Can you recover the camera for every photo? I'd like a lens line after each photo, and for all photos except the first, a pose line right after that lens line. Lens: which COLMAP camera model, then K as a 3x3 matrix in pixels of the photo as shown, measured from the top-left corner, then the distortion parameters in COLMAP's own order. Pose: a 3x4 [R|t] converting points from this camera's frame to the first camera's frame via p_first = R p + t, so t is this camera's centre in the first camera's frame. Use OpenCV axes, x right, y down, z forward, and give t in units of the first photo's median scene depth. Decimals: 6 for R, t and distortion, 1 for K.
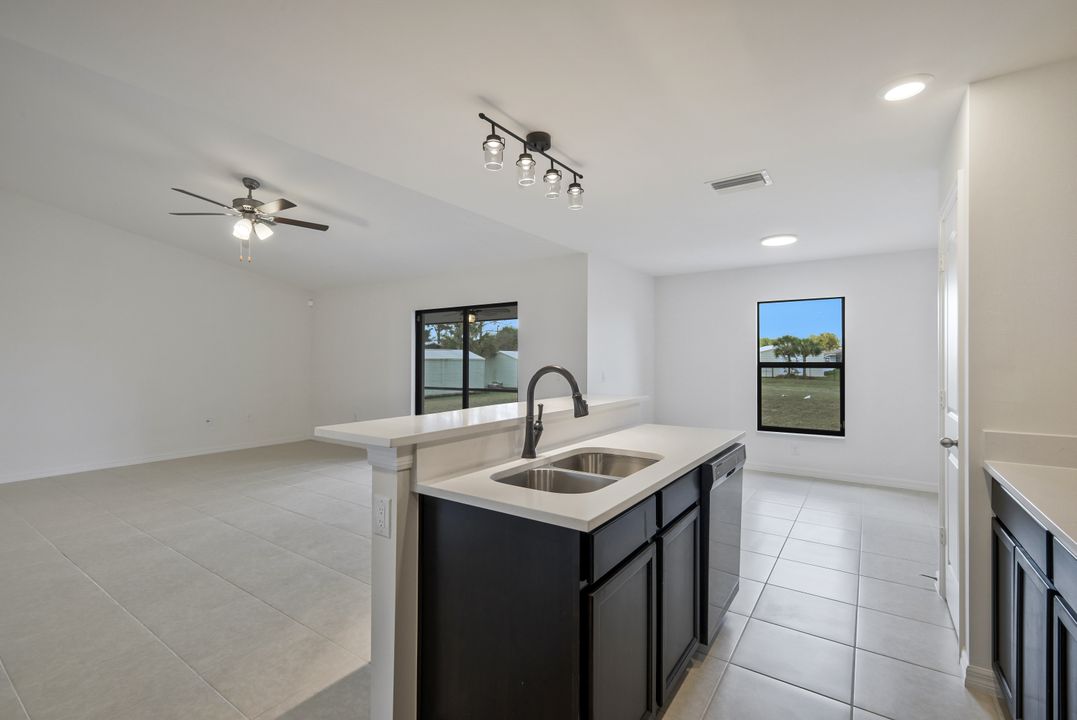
lens RADIAL K [[476.2, 0, 537.0], [0, 476.2, 351.3], [0, 0, 1]] dist [0.001558, 0.000264]
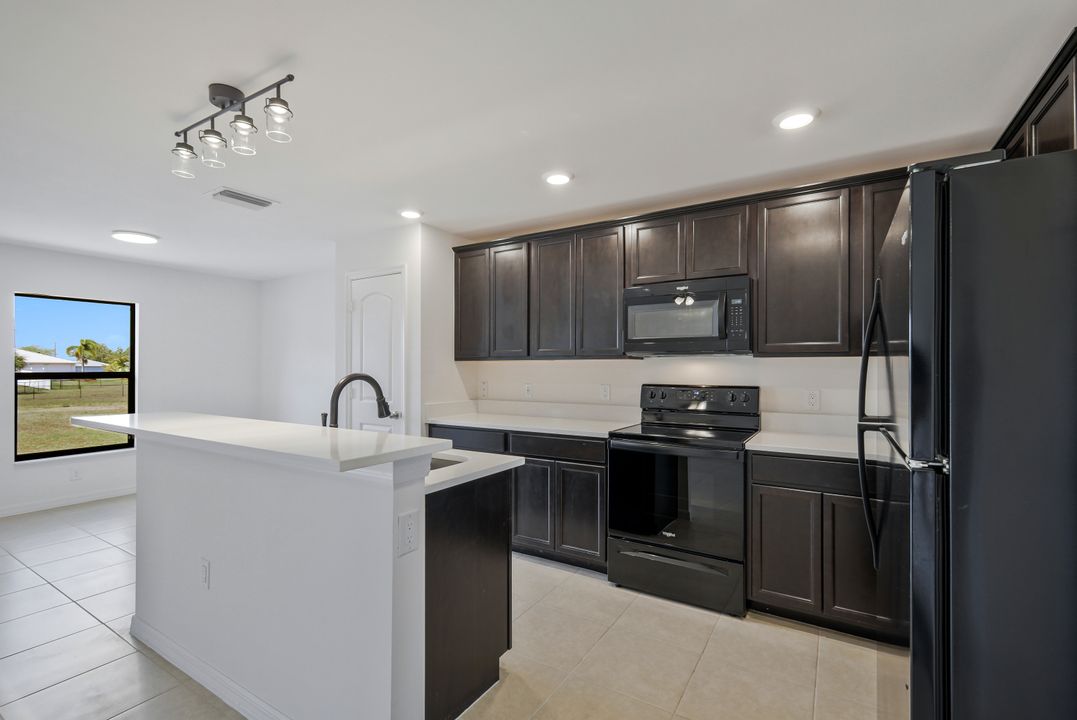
lens RADIAL K [[476.2, 0, 541.1], [0, 476.2, 363.8], [0, 0, 1]] dist [0.001558, 0.000264]
pose [[-0.056455, 0.009734, 0.998358, -0.439131], [-0.017490, 0.999789, -0.010737, 0.004742], [-0.998252, -0.018067, -0.056273, 0.268104]]
